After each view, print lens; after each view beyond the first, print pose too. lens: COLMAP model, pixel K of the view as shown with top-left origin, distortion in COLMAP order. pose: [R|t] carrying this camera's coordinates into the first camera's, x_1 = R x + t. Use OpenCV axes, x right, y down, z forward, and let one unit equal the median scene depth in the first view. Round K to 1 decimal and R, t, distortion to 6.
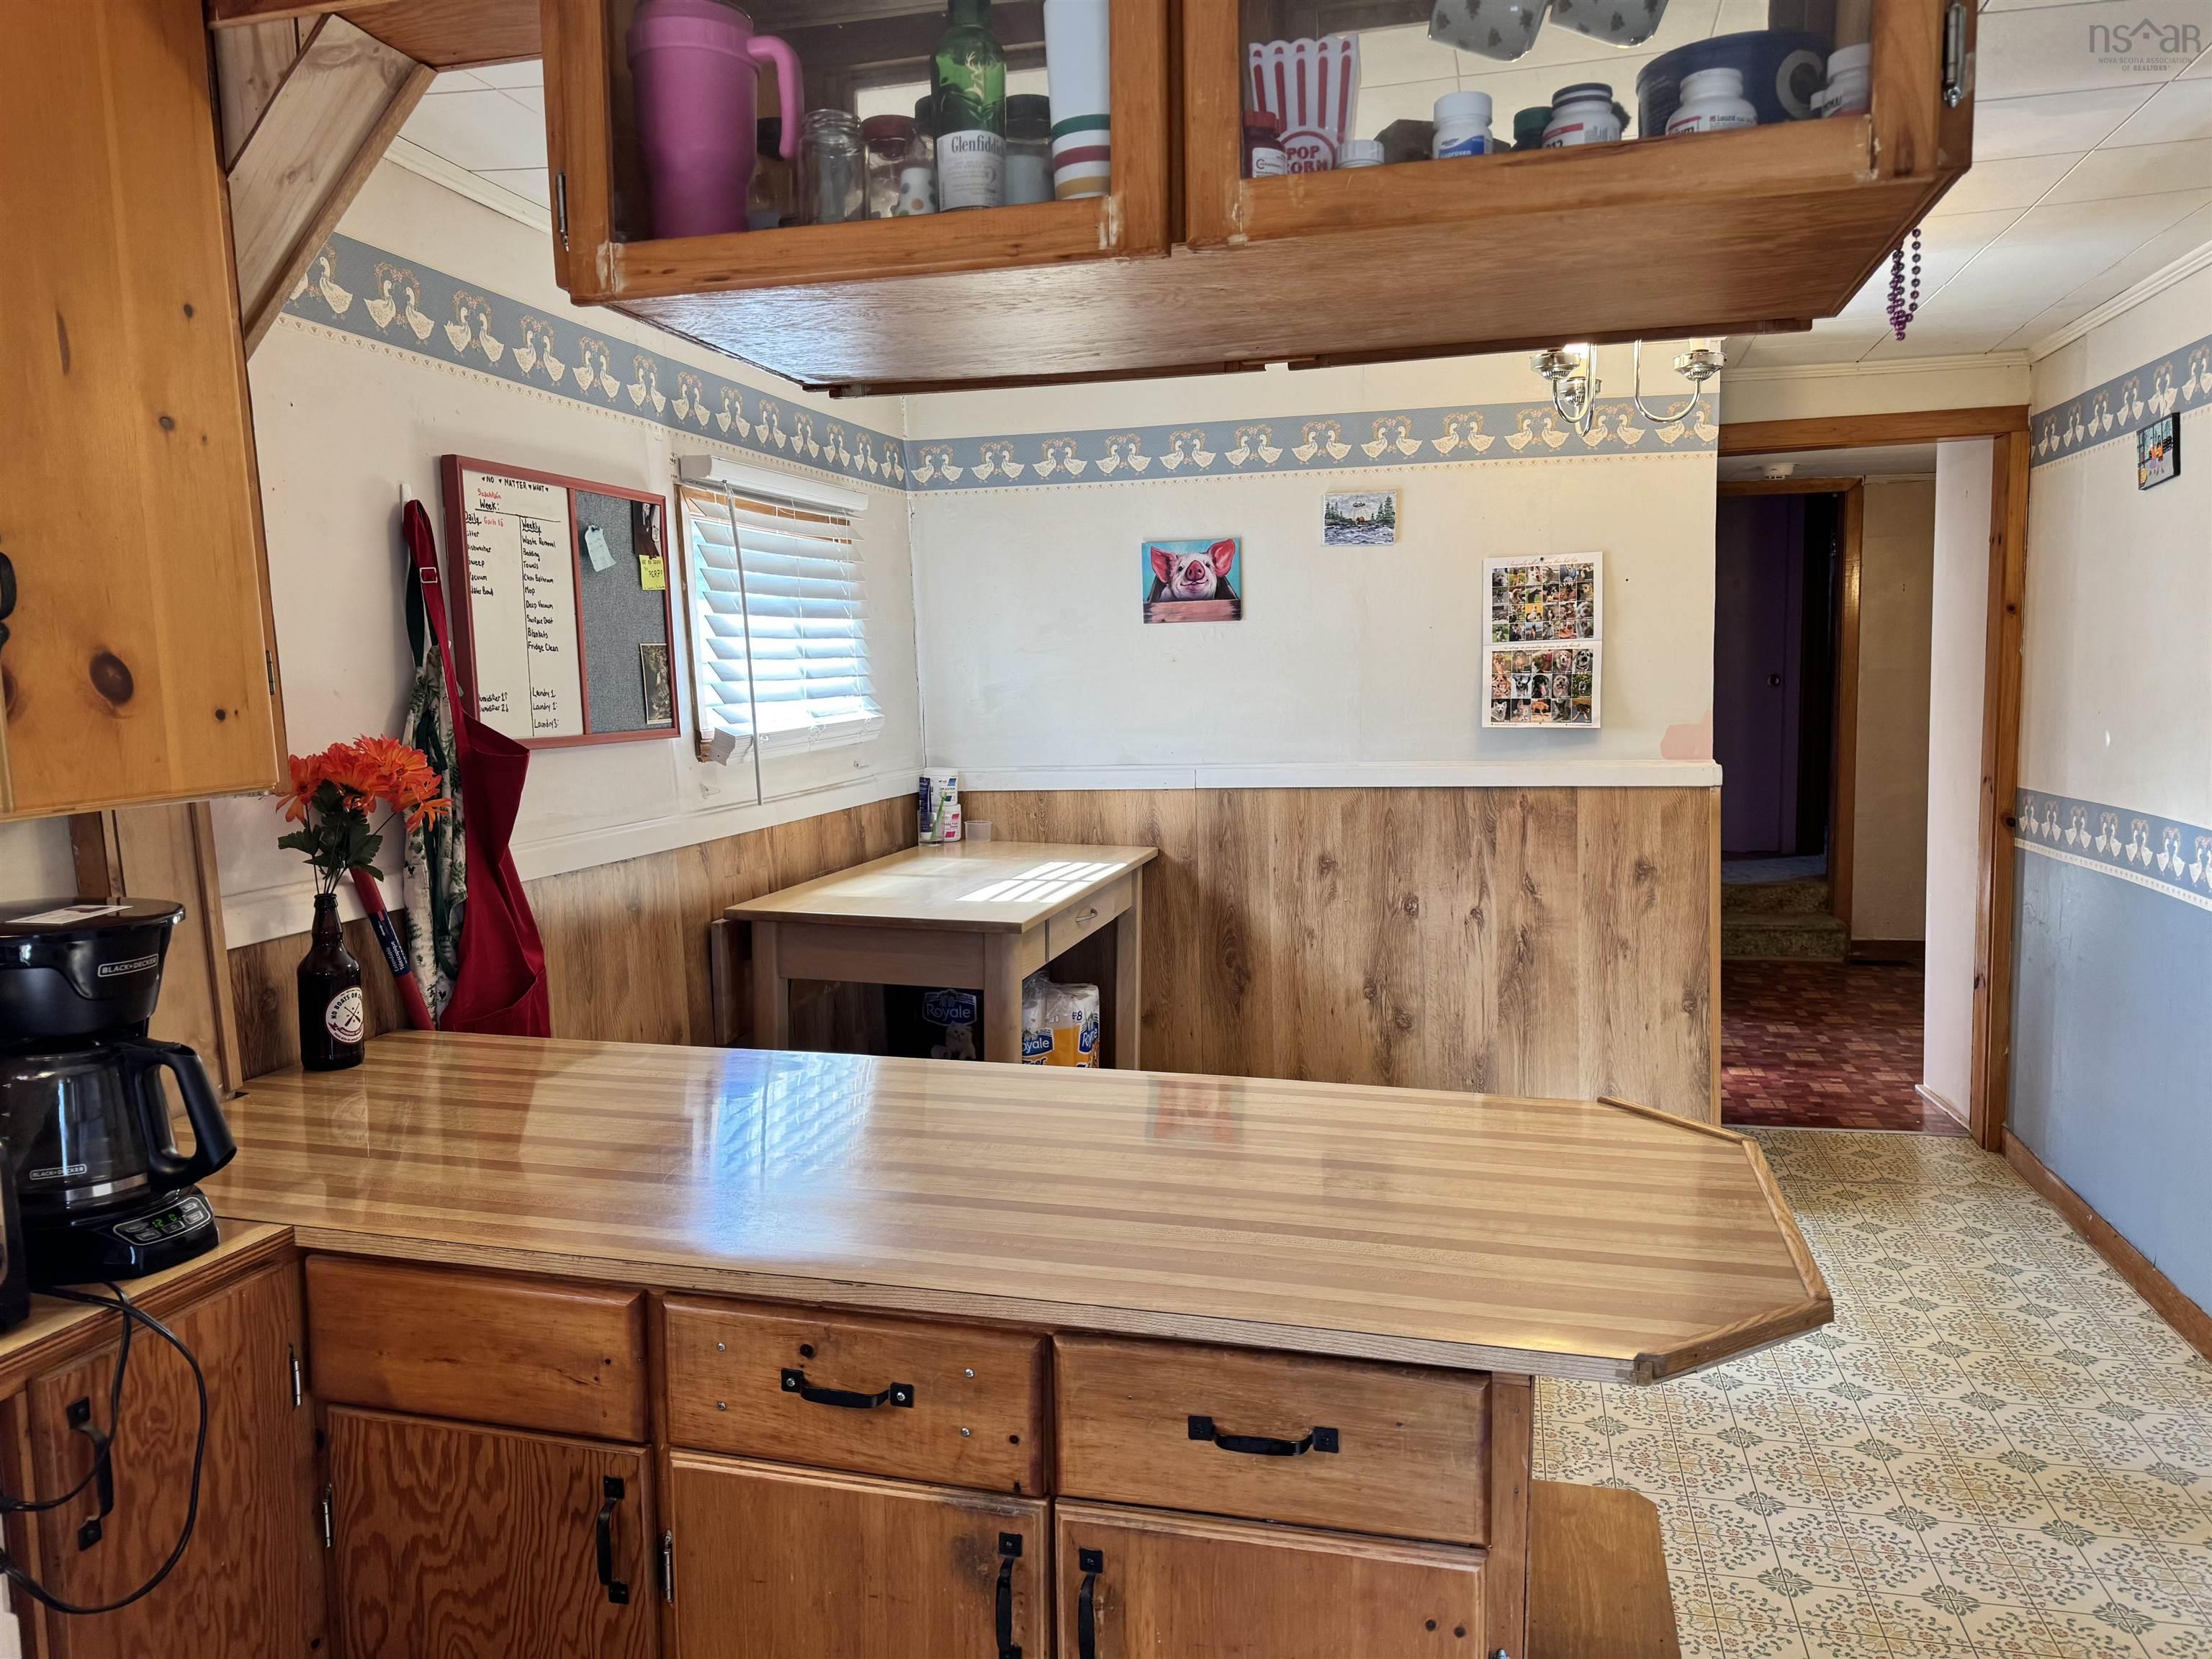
lens RADIAL K [[1573.3, 0, 1094.7], [0, 1573.3, 816.3], [0, 0, 1]] dist [0.067257, -0.073220]
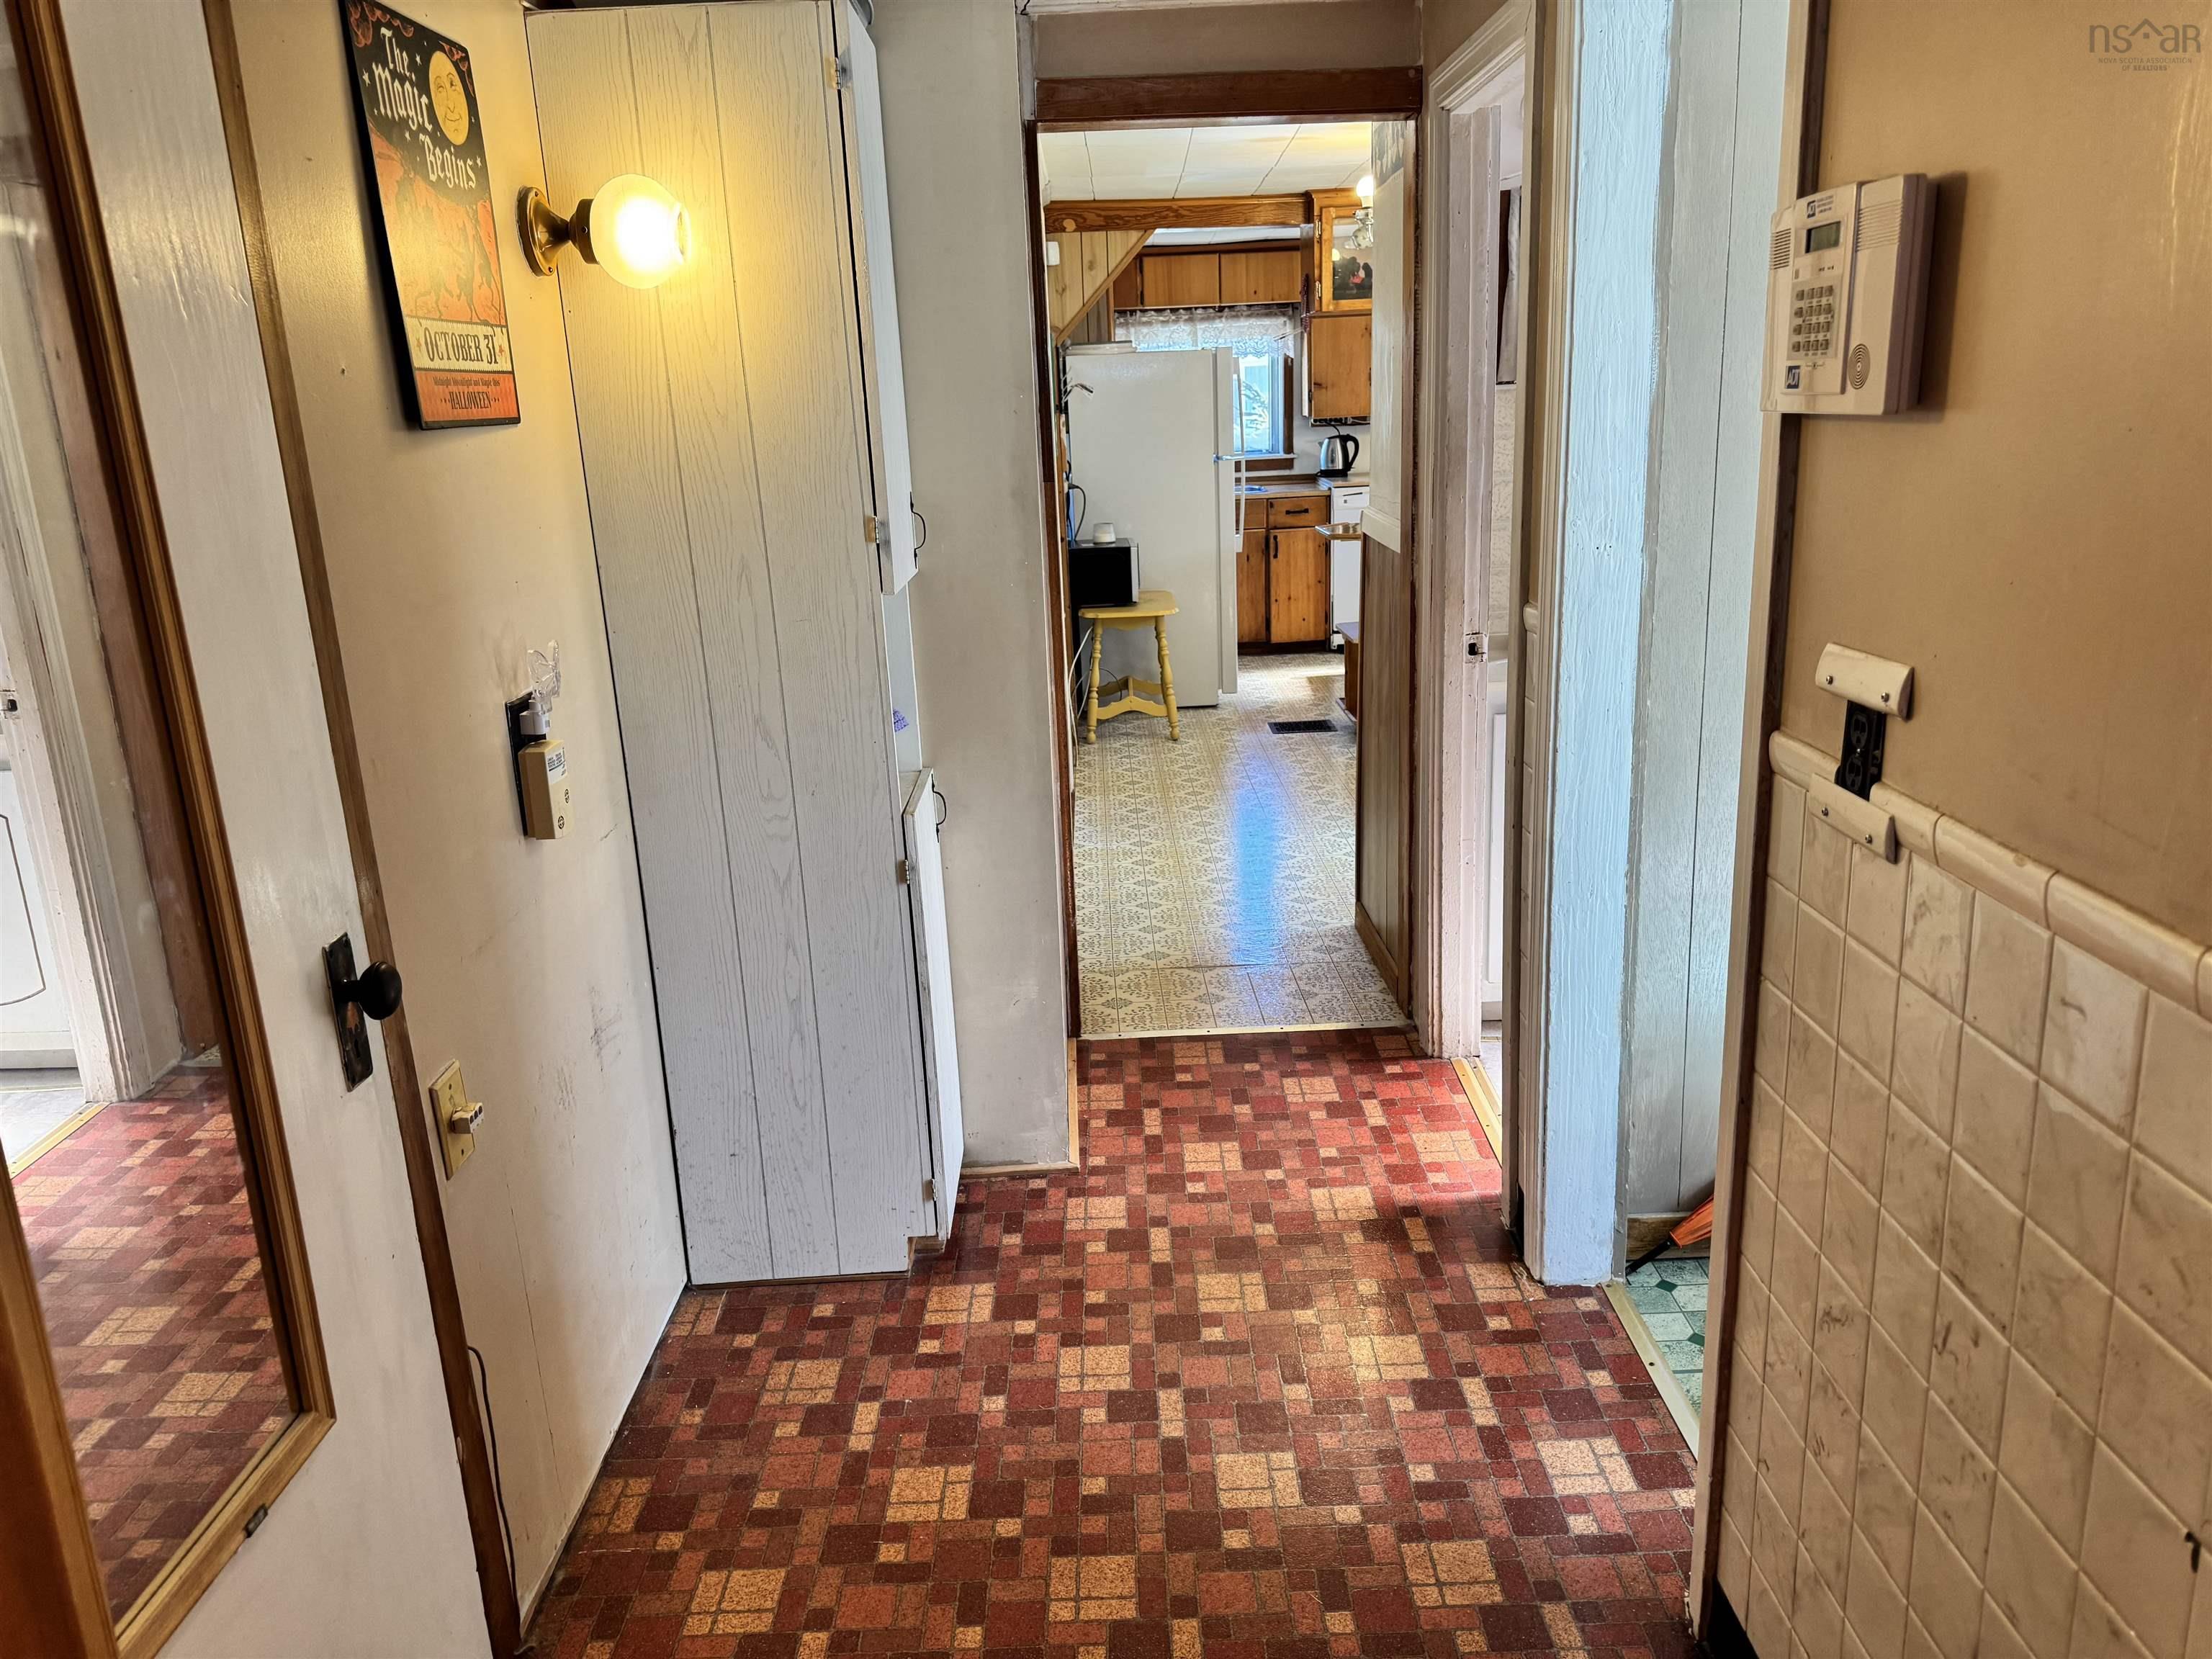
lens RADIAL K [[1573.3, 0, 1106.3], [0, 1573.3, 819.2], [0, 0, 1]] dist [0.067257, -0.073220]
pose [[-0.962774, 0.132722, -0.235480, 0.789163], [0.044433, 0.937012, 0.346458, -0.201598], [0.266630, 0.323098, -0.908029, 1.884074]]
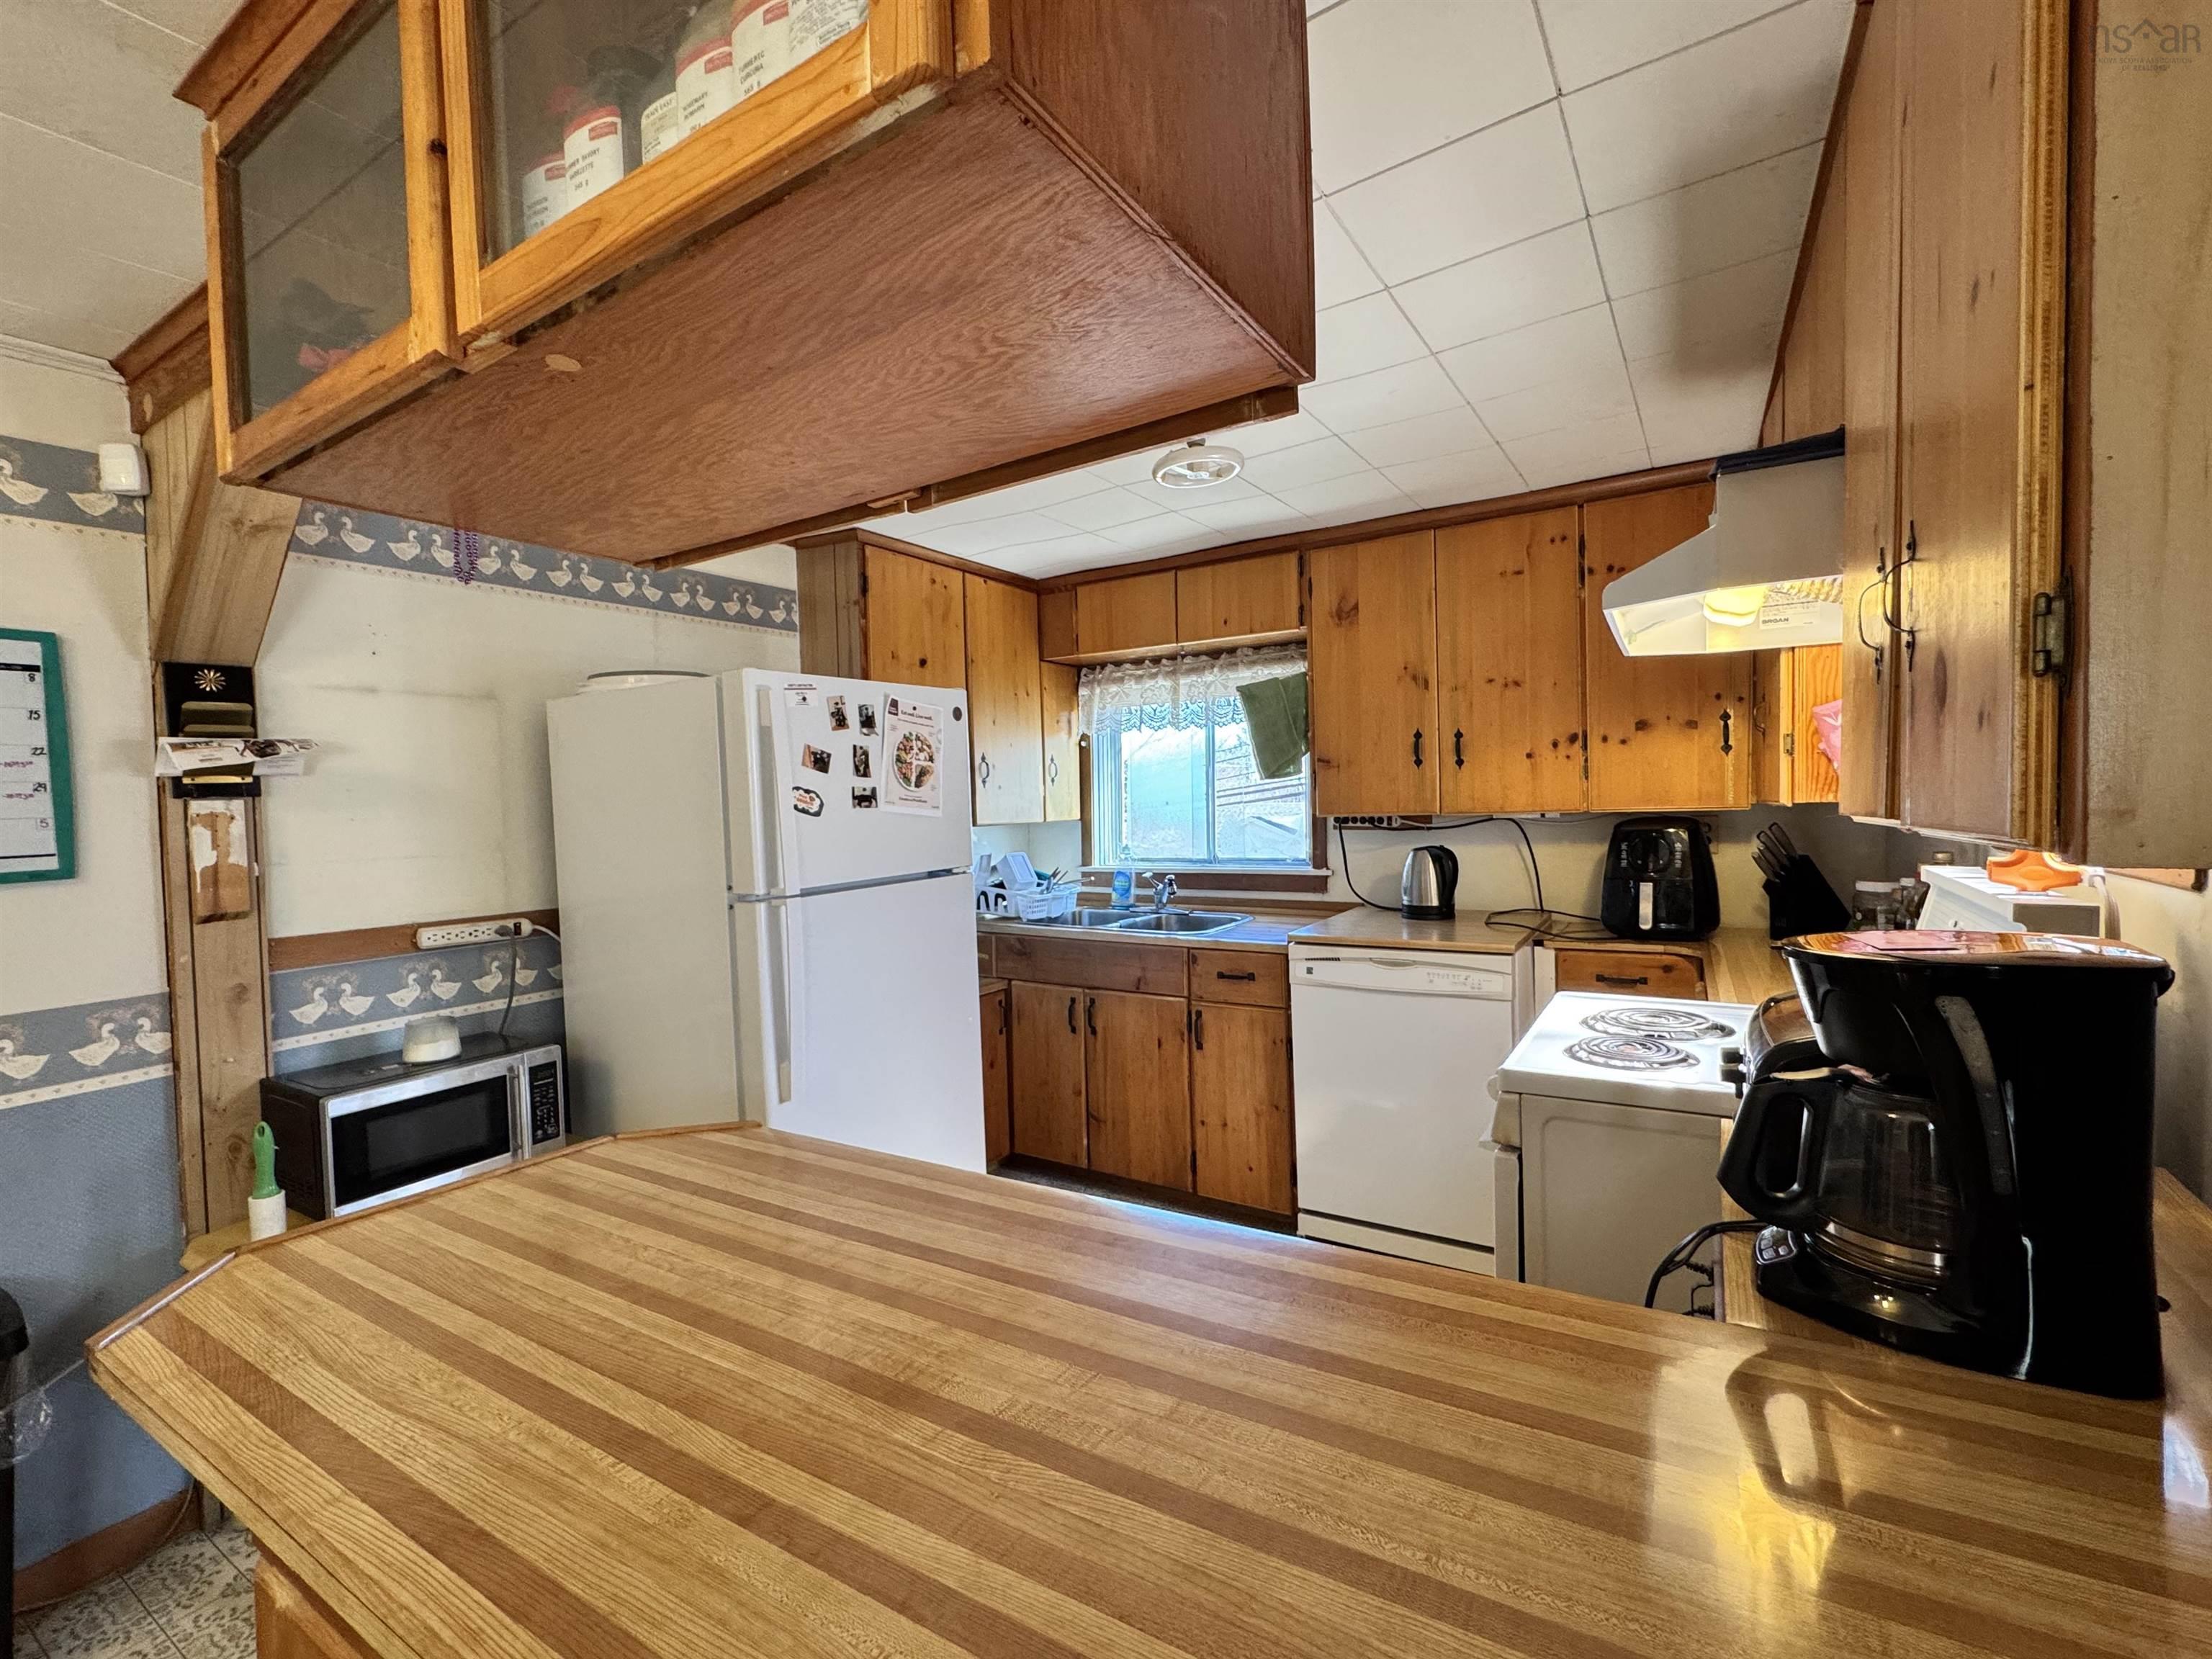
lens RADIAL K [[967.8, 0, 1108.2], [0, 967.8, 827.5], [0, 0, 1]] dist [-0.003051, -0.000832]
pose [[-0.956657, 0.041706, 0.288214, -0.142589], [0.074571, 0.991777, 0.104007, -0.036843], [-0.281507, 0.120991, -0.951901, 0.596271]]
